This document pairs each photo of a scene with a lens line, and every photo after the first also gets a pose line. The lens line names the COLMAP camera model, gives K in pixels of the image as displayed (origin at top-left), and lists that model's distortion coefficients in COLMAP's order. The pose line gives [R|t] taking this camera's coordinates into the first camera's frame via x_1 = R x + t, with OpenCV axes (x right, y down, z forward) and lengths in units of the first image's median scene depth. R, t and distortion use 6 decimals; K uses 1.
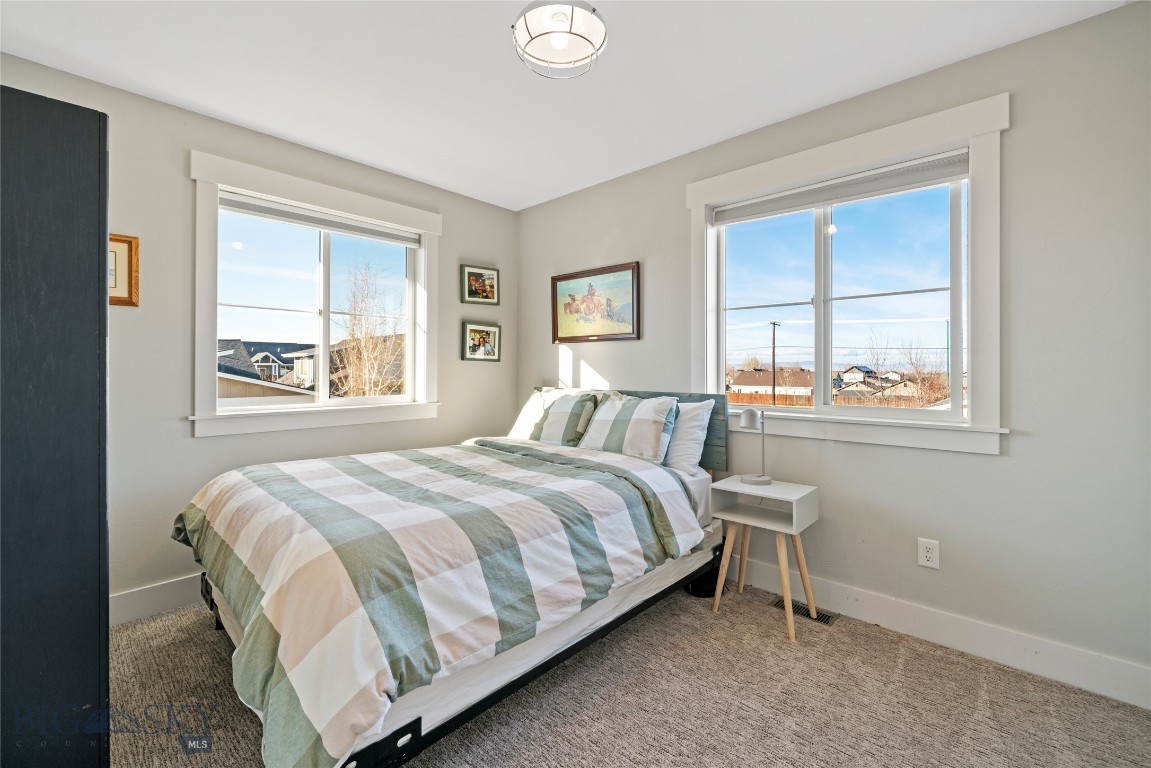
lens RADIAL K [[485.2, 0, 562.3], [0, 485.2, 375.3], [0, 0, 1]] dist [0.002379, 0.000267]
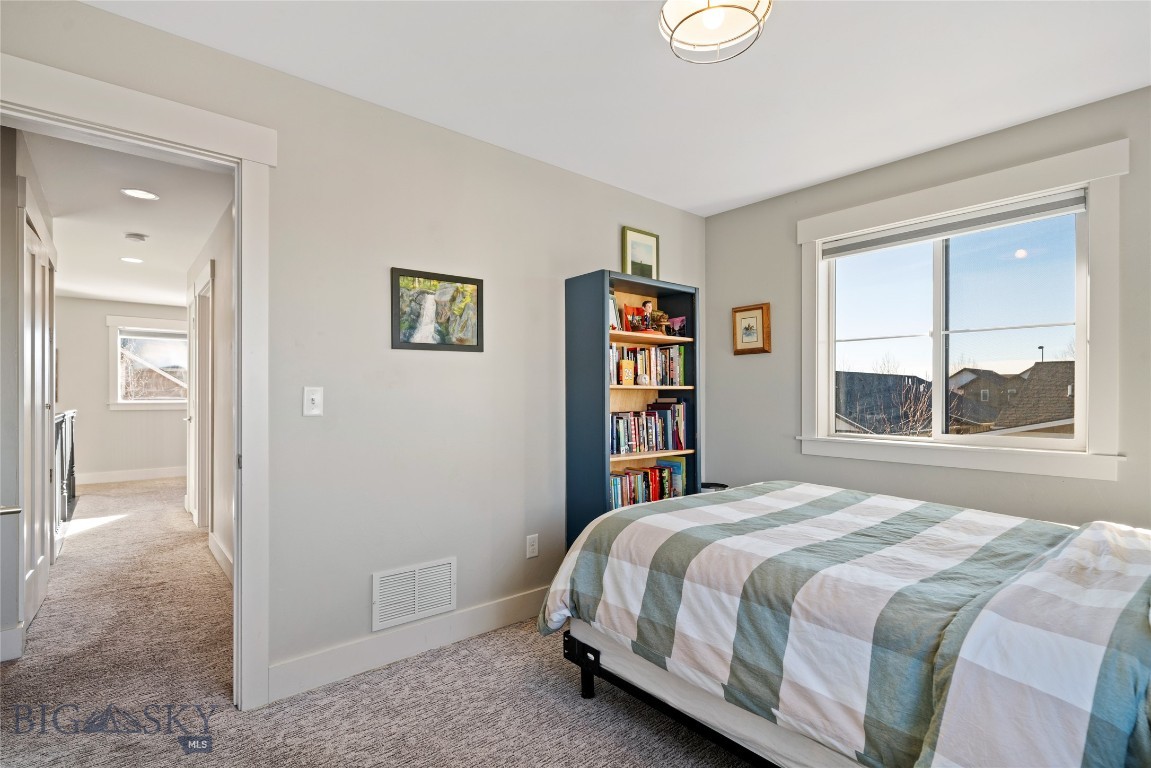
lens RADIAL K [[538.2, 0, 569.0], [0, 538.2, 389.2], [0, 0, 1]] dist [-0.000169, 0.000314]
pose [[-0.103939, -0.009191, -0.994541, 0.957943], [-0.012899, 0.999886, -0.007893, -0.024893], [0.994500, 0.012009, -0.104046, 0.815048]]
